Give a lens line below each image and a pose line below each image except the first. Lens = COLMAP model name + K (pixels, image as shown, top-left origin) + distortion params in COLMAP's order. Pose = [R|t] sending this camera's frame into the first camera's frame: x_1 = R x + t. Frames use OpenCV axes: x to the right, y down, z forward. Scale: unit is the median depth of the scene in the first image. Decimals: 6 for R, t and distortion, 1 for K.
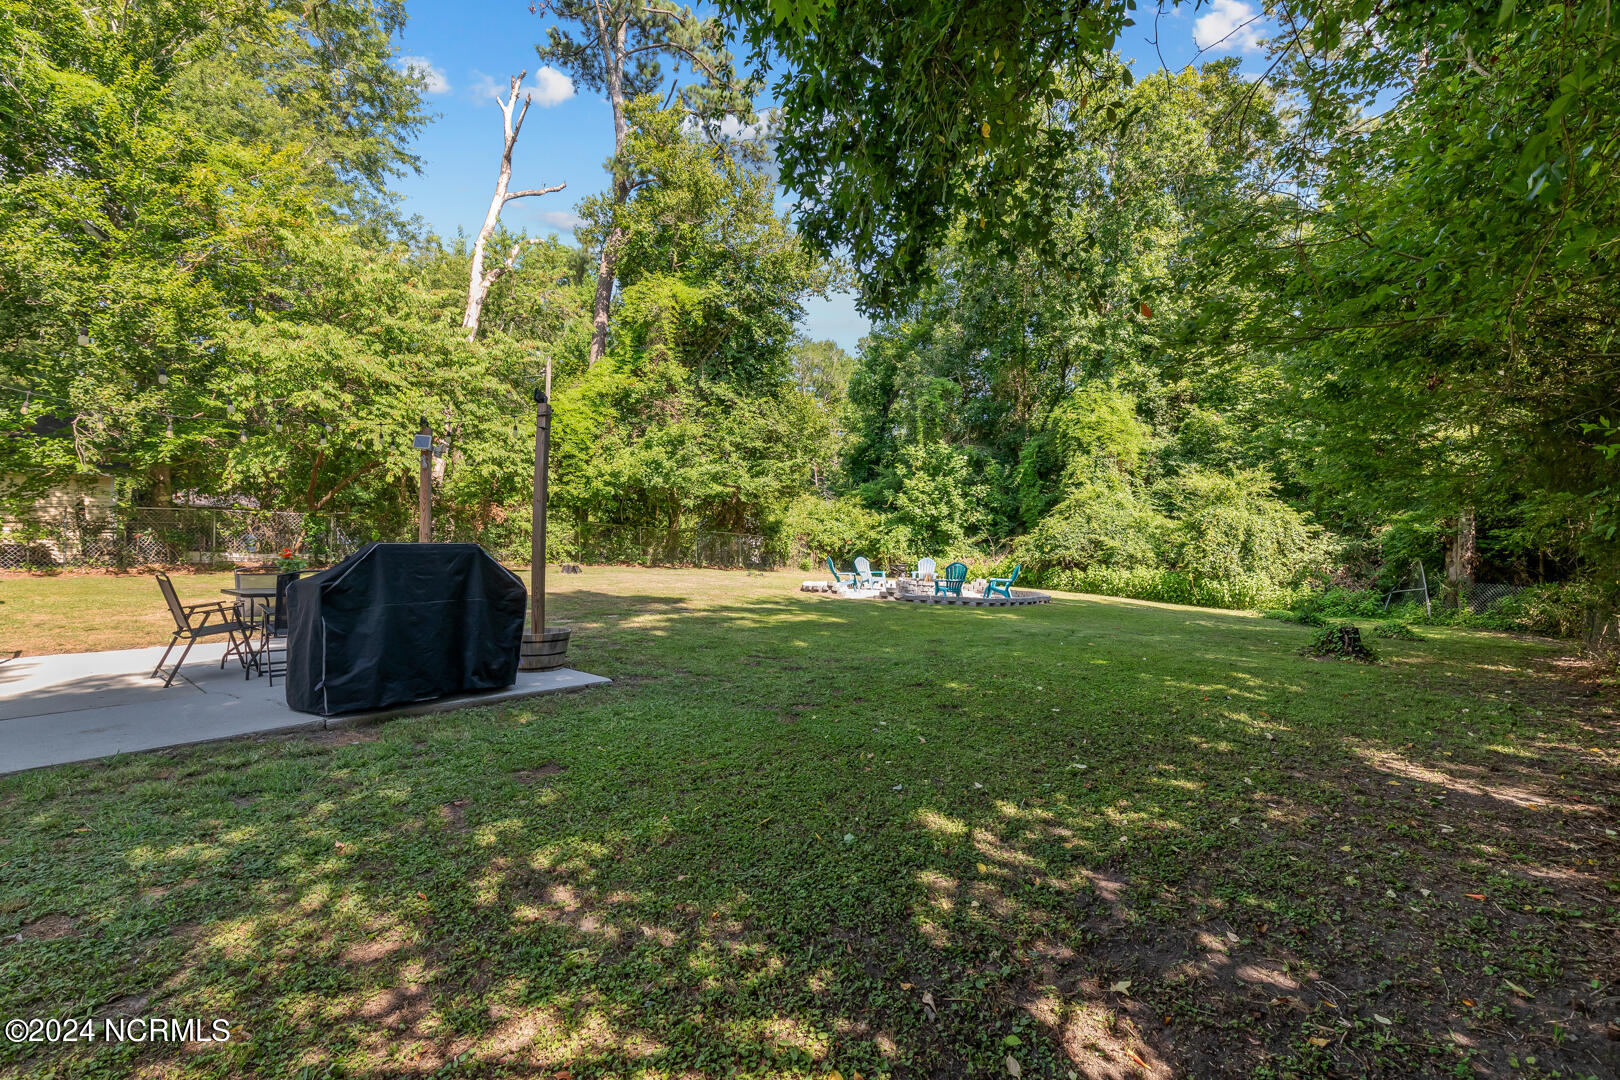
lens RADIAL K [[733.5, 0, 810.0], [0, 733.5, 540.0], [0, 0, 1]] dist [-0.000647, -0.000288]
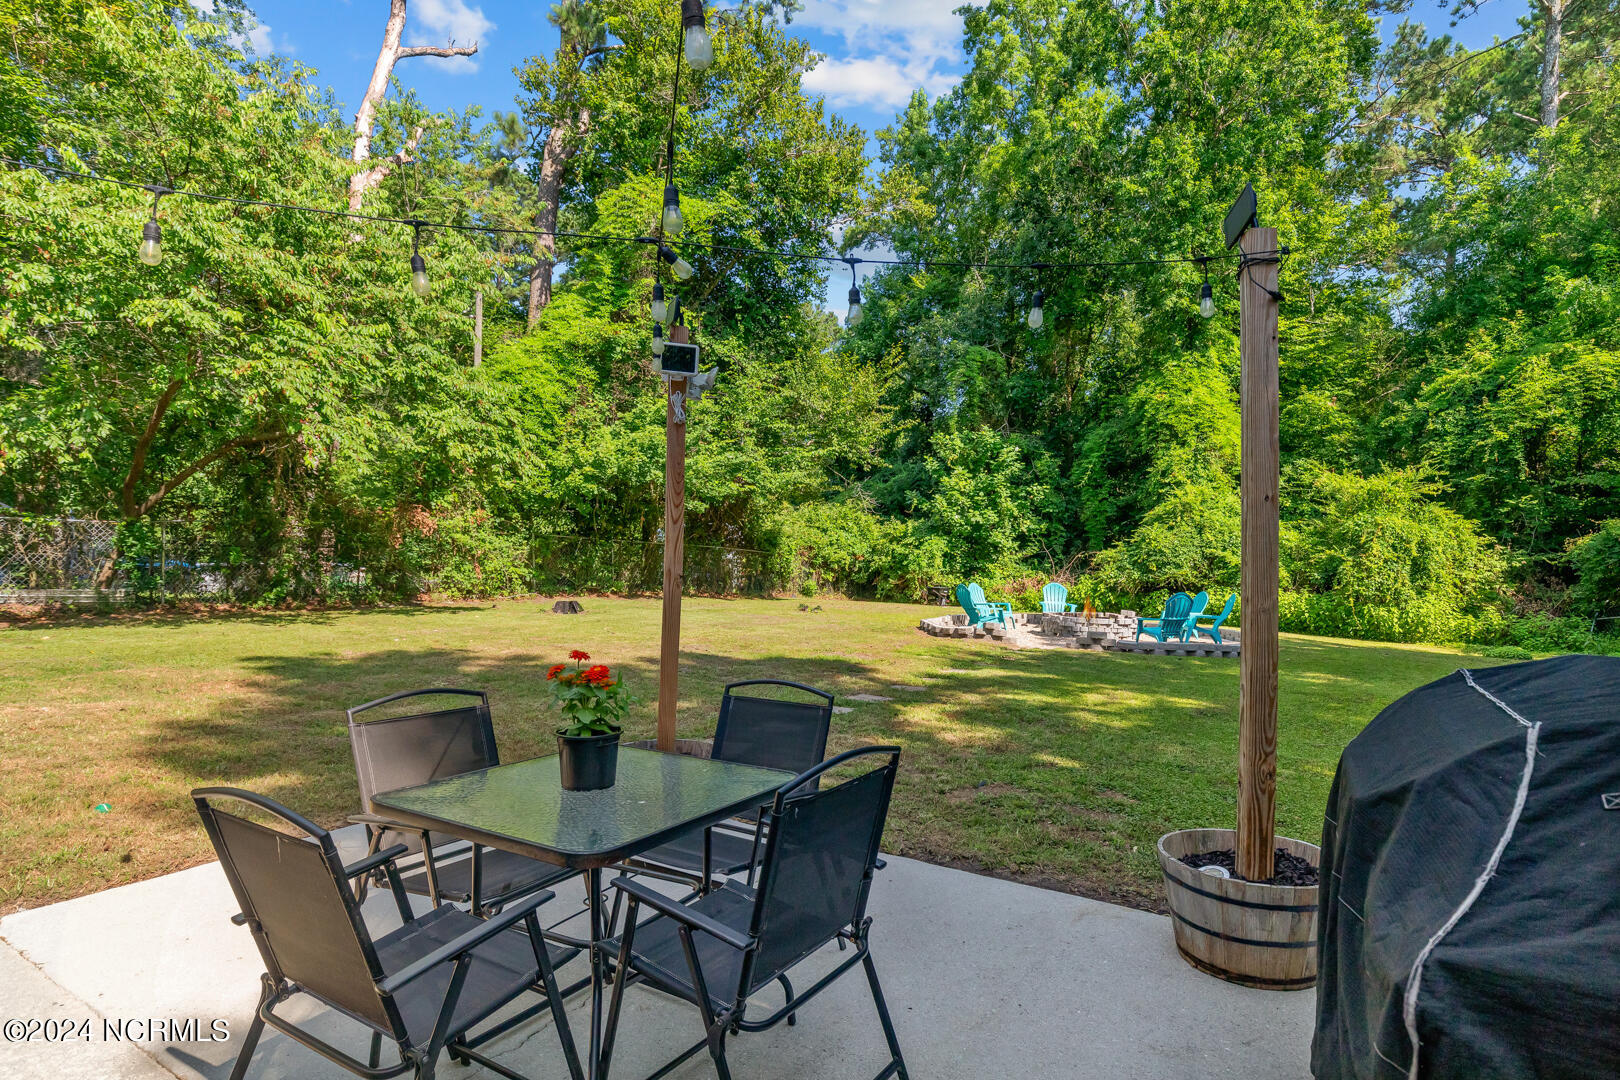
lens RADIAL K [[849.6, 0, 810.5], [0, 849.6, 570.3], [0, 0, 1]] dist [-0.003690, 0.000495]
pose [[0.988213, -0.007987, 0.152874, -0.167205], [0.004319, 0.999695, 0.024314, -0.007577], [-0.153021, -0.023367, 0.987947, 0.162039]]
